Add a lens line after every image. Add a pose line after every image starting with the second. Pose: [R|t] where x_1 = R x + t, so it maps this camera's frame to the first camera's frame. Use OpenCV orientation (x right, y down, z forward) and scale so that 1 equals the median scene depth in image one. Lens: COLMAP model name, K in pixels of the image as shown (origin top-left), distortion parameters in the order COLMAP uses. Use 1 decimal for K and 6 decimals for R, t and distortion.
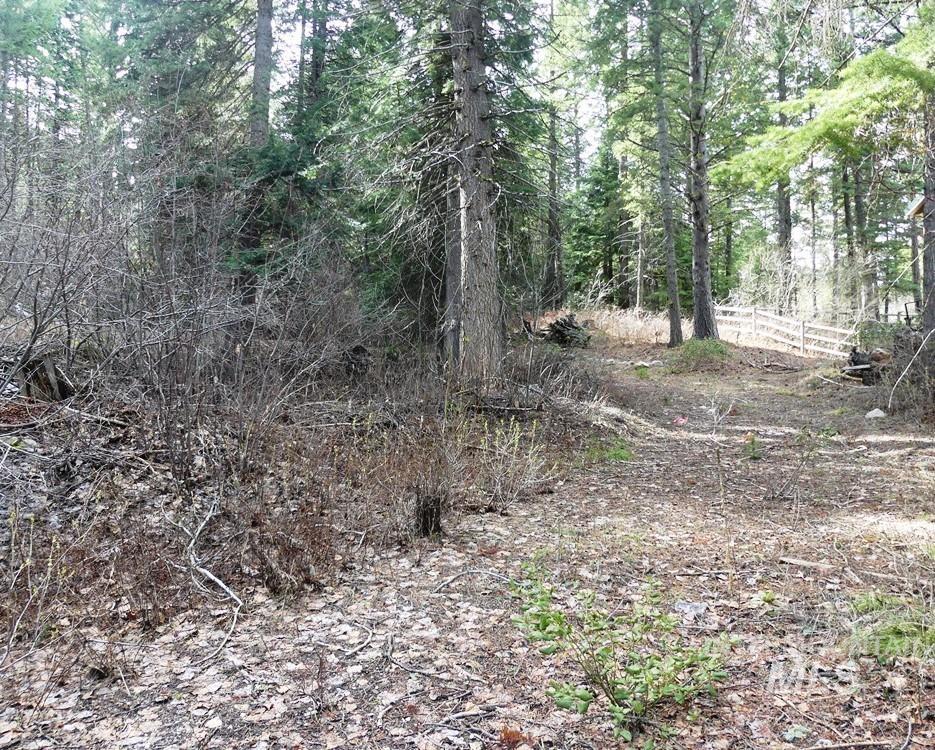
lens RADIAL K [[726.0, 0, 458.2], [0, 726.0, 360.0], [0, 0, 1]] dist [-0.036669, 0.011221]
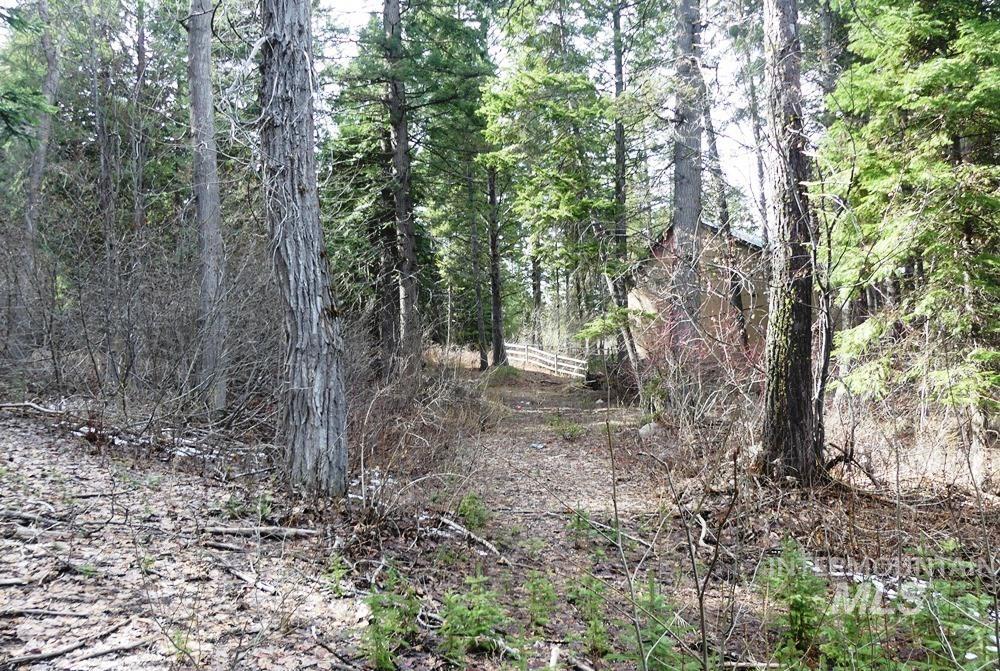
lens RADIAL K [[719.0, 0, 494.7], [0, 719.0, 333.9], [0, 0, 1]] dist [0.002613, 0.000031]
pose [[0.924317, 0.019075, 0.381149, -0.308999], [0.005872, 0.997921, -0.064180, 0.003194], [-0.381581, 0.061560, 0.922283, -0.510570]]
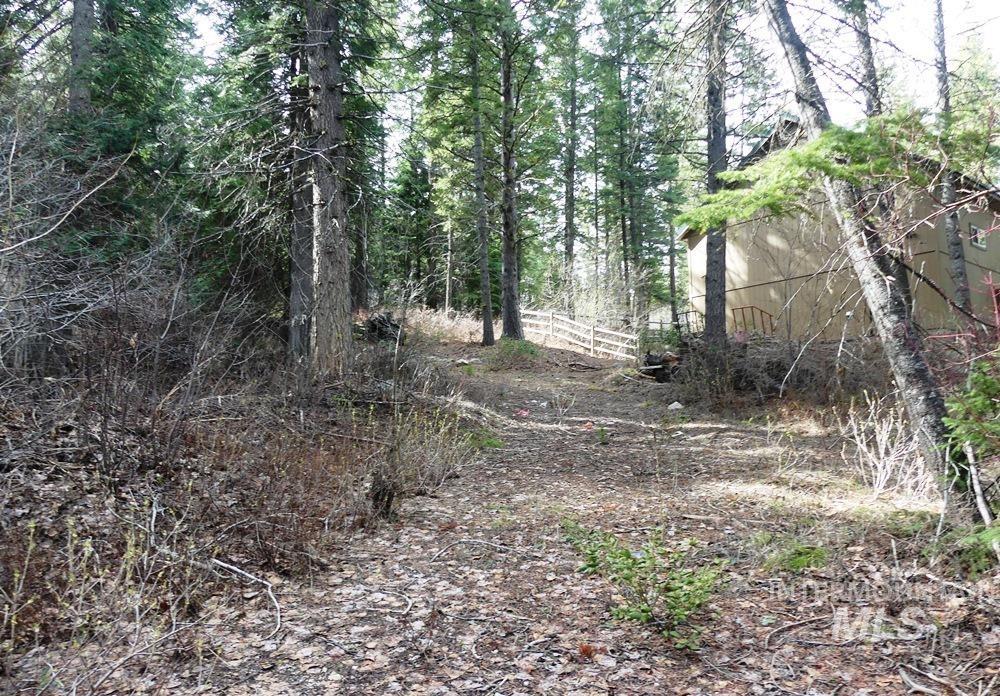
lens RADIAL K [[723.2, 0, 507.0], [0, 723.2, 356.4], [0, 0, 1]] dist [-0.029965, -0.001686]
pose [[0.933760, 0.017535, 0.357469, -0.064904], [-0.017704, 0.999839, -0.002799, -0.000228], [-0.357461, -0.003715, 0.933921, -0.019979]]
